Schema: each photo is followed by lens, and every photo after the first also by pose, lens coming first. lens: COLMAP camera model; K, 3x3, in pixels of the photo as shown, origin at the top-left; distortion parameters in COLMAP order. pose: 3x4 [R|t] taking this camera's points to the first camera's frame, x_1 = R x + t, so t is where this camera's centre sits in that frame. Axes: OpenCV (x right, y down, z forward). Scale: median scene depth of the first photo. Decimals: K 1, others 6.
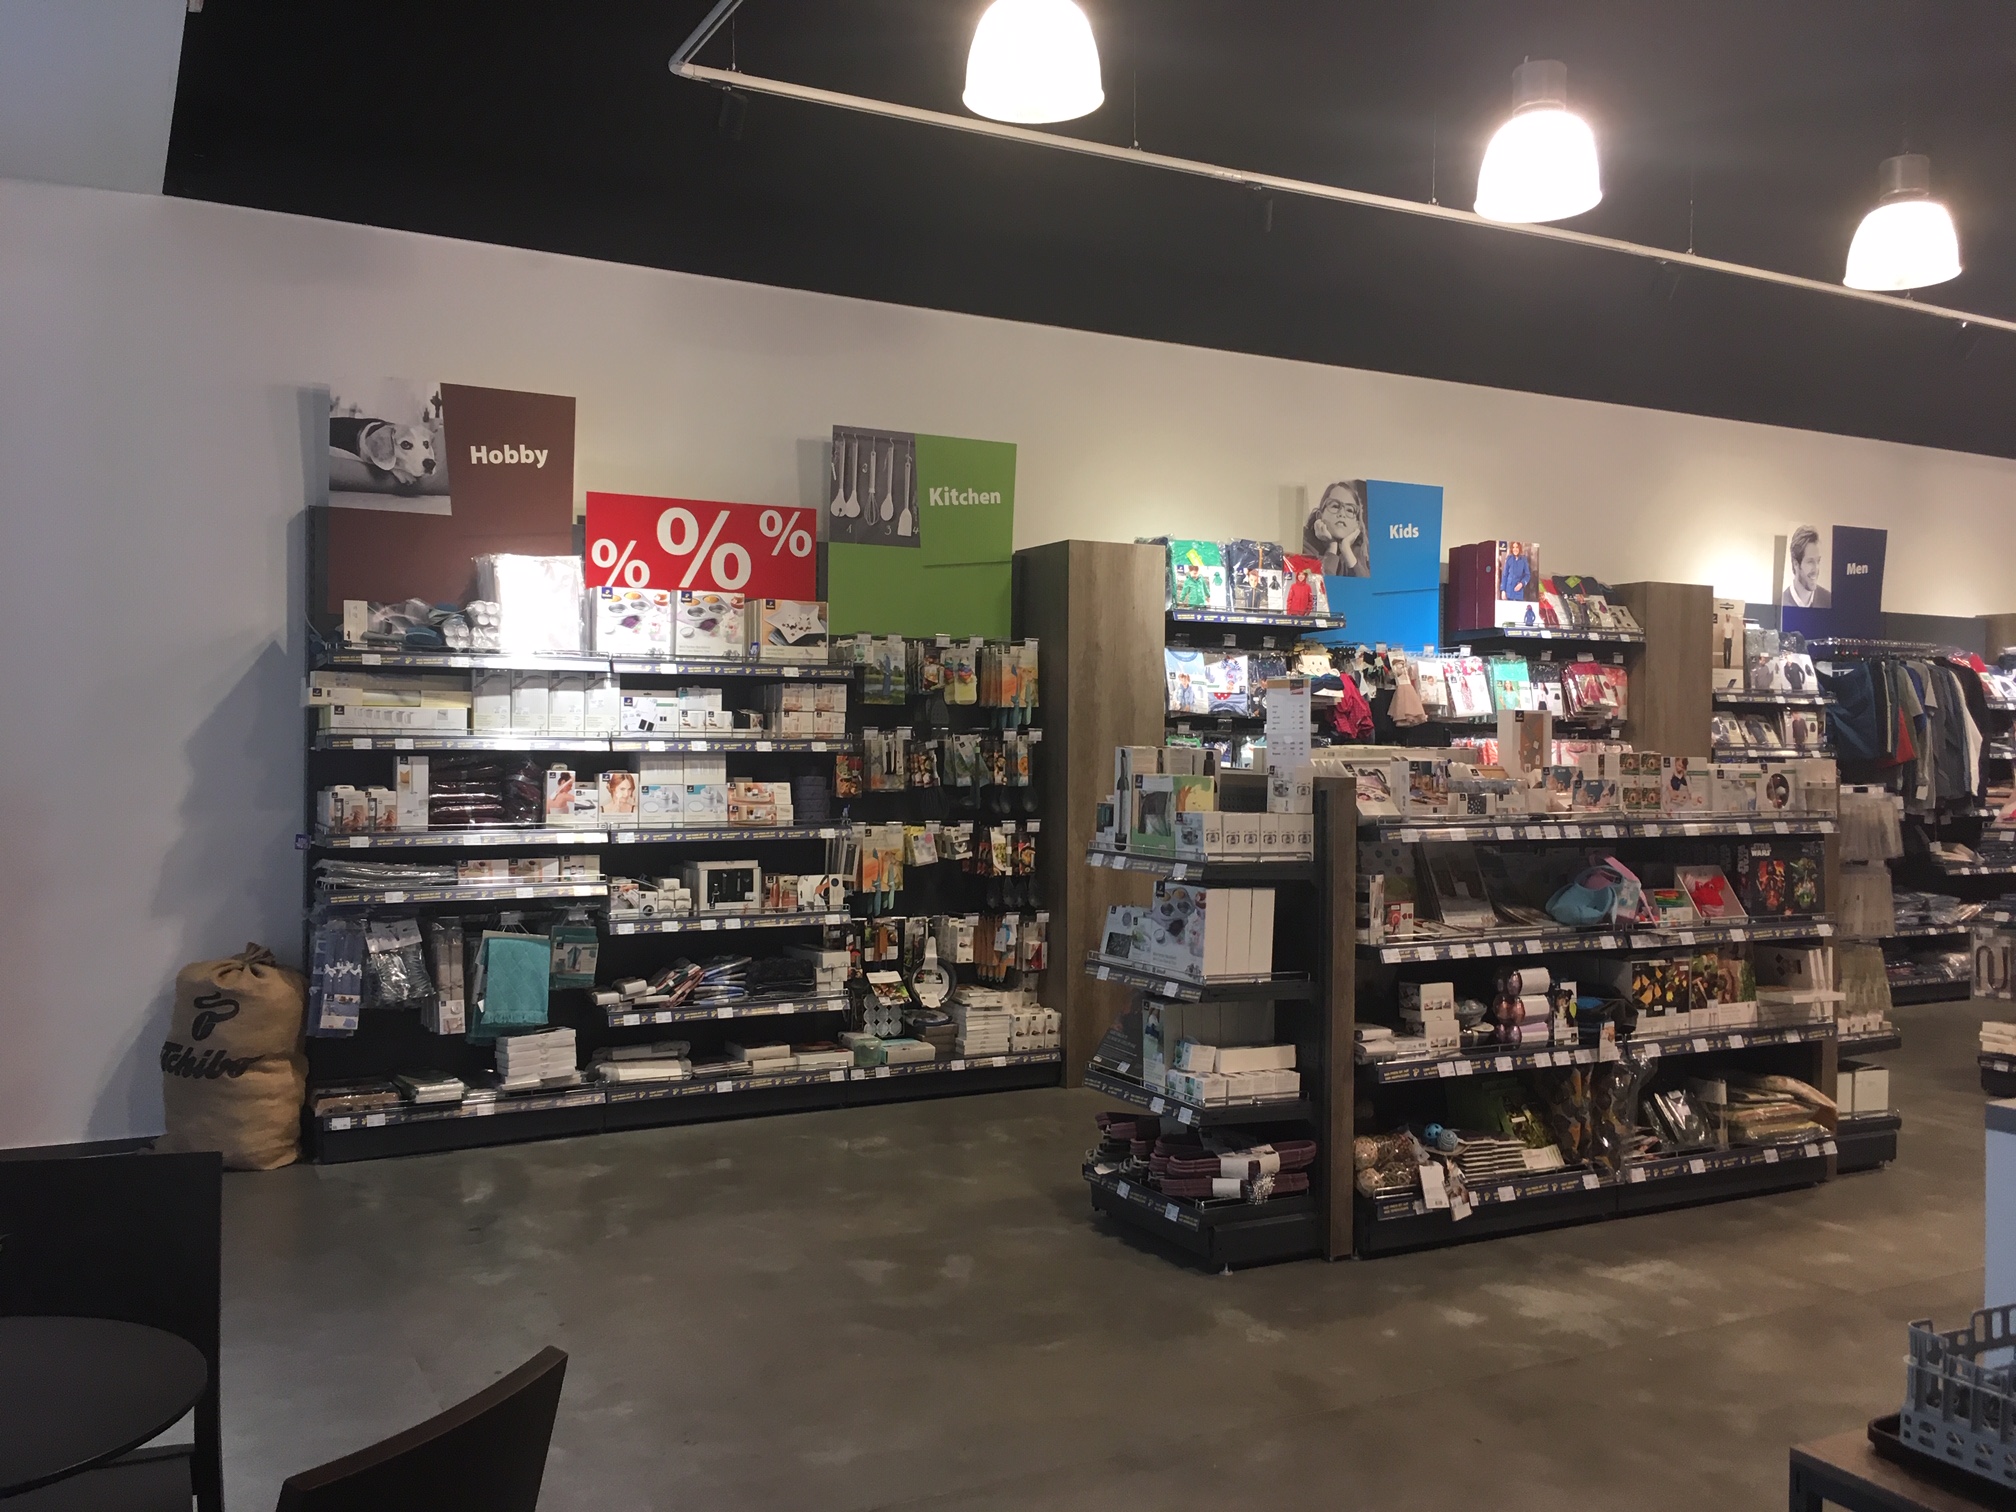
lens RADIAL K [[1728.4, 0, 1008.0], [0, 1728.4, 756.0], [0, 0, 1]] dist [0.002586, -0.002708]
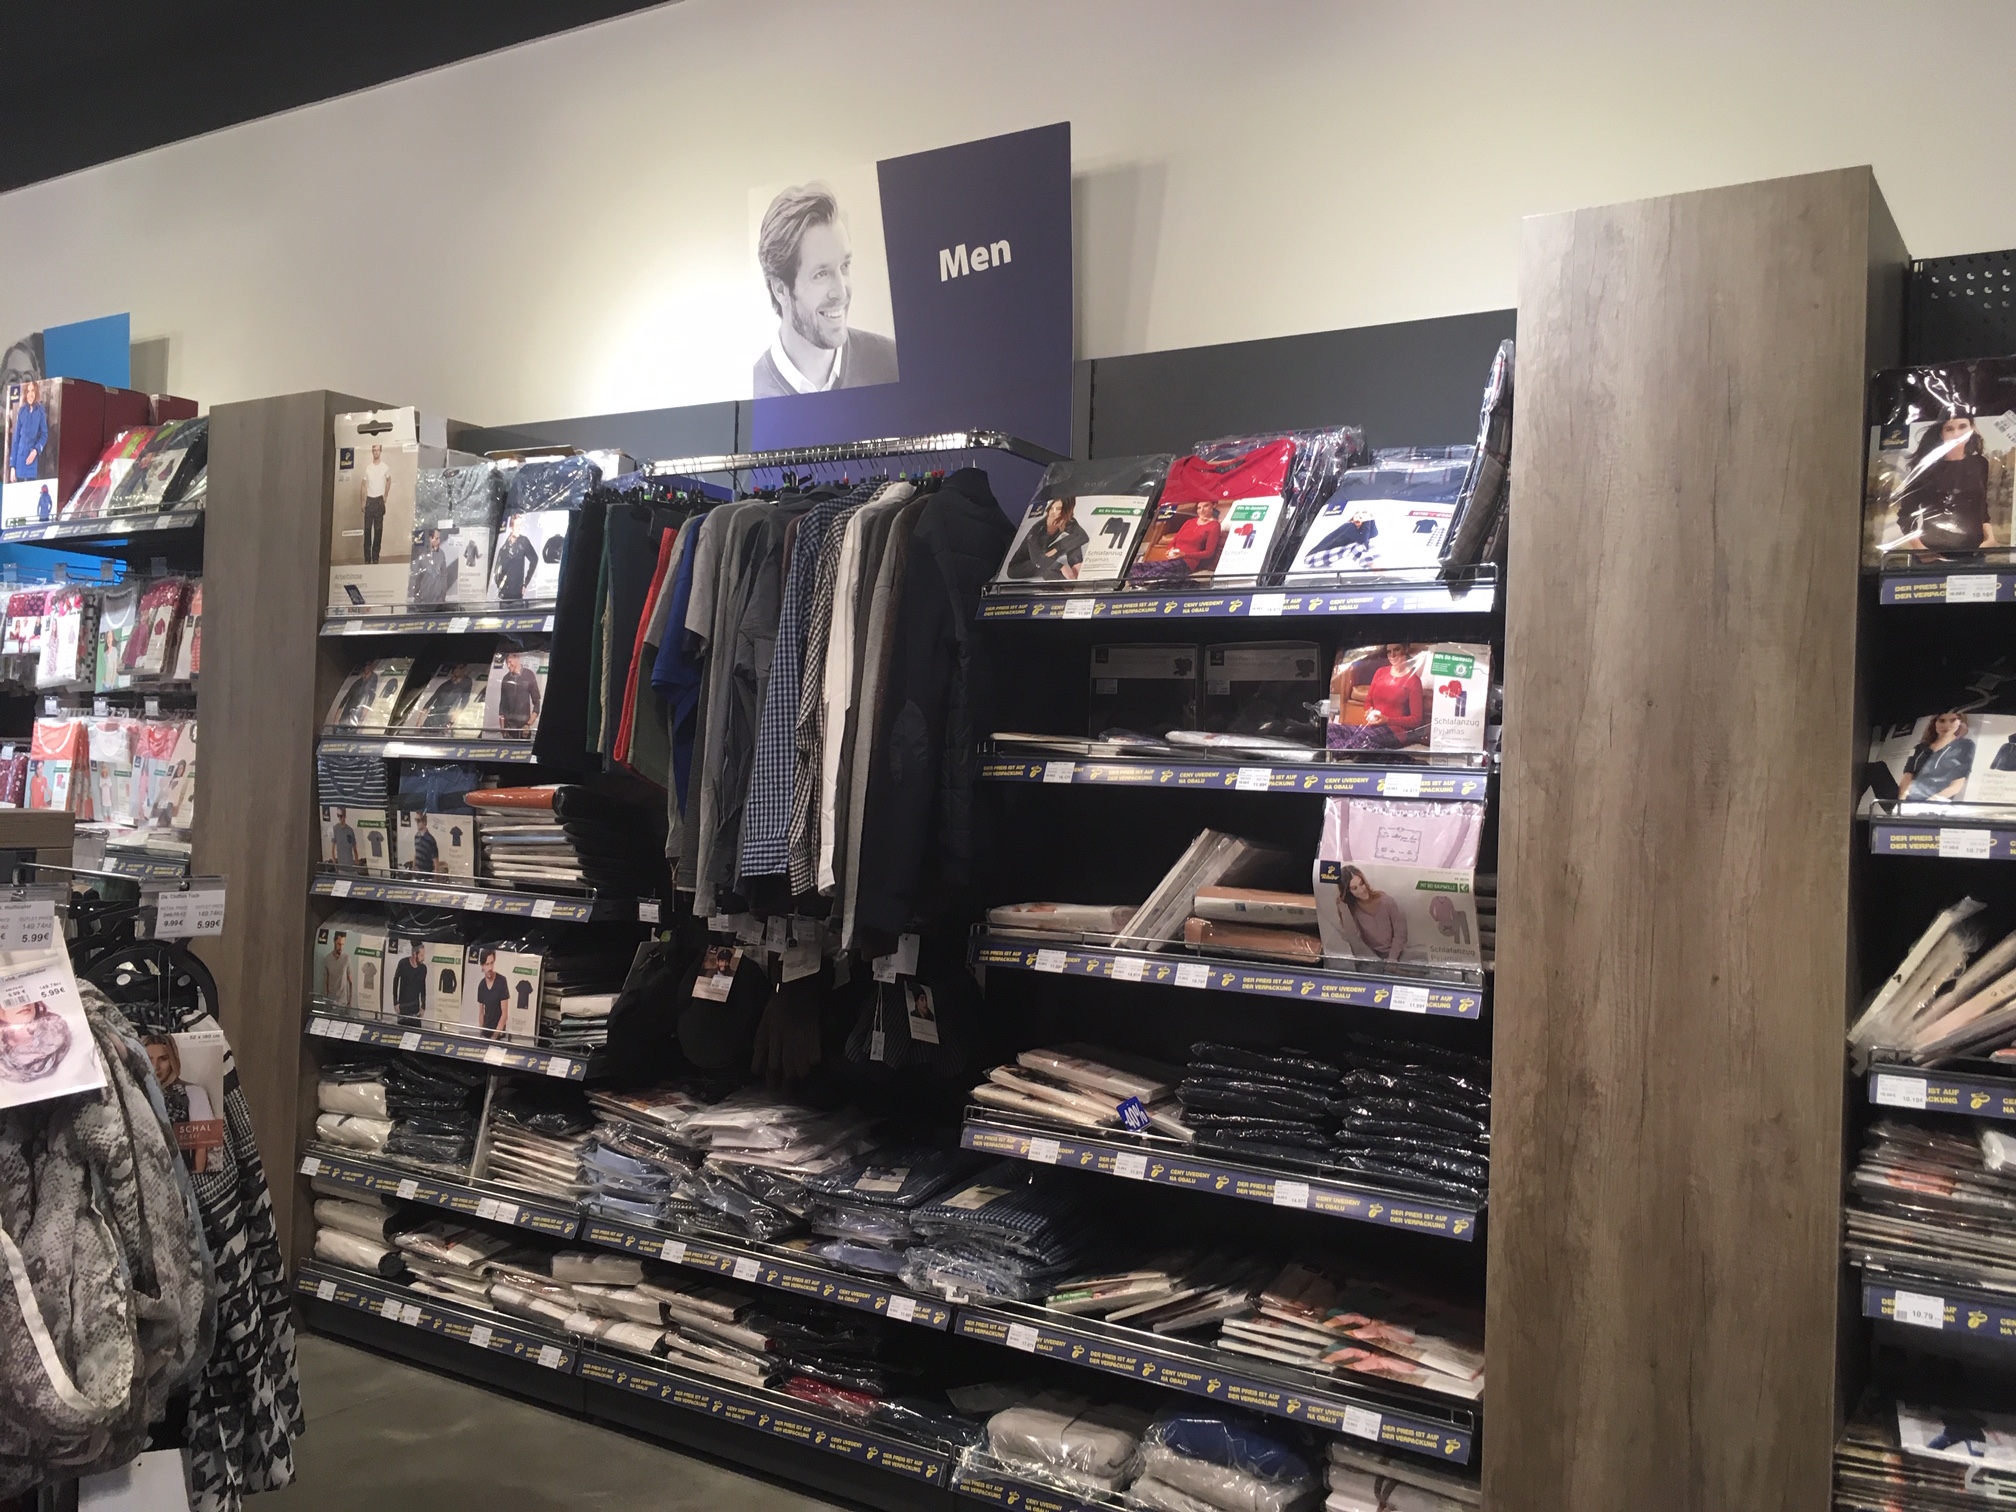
lens RADIAL K [[1654.1, 0, 1008.0], [0, 1654.1, 756.0], [0, 0, 1]] dist [0.007914, 0.004086]
pose [[0.505973, 0.009952, -0.862492, 0.811325], [-0.032999, 0.999425, -0.007826, -0.001514], [0.861918, 0.032421, 0.506011, 0.851094]]
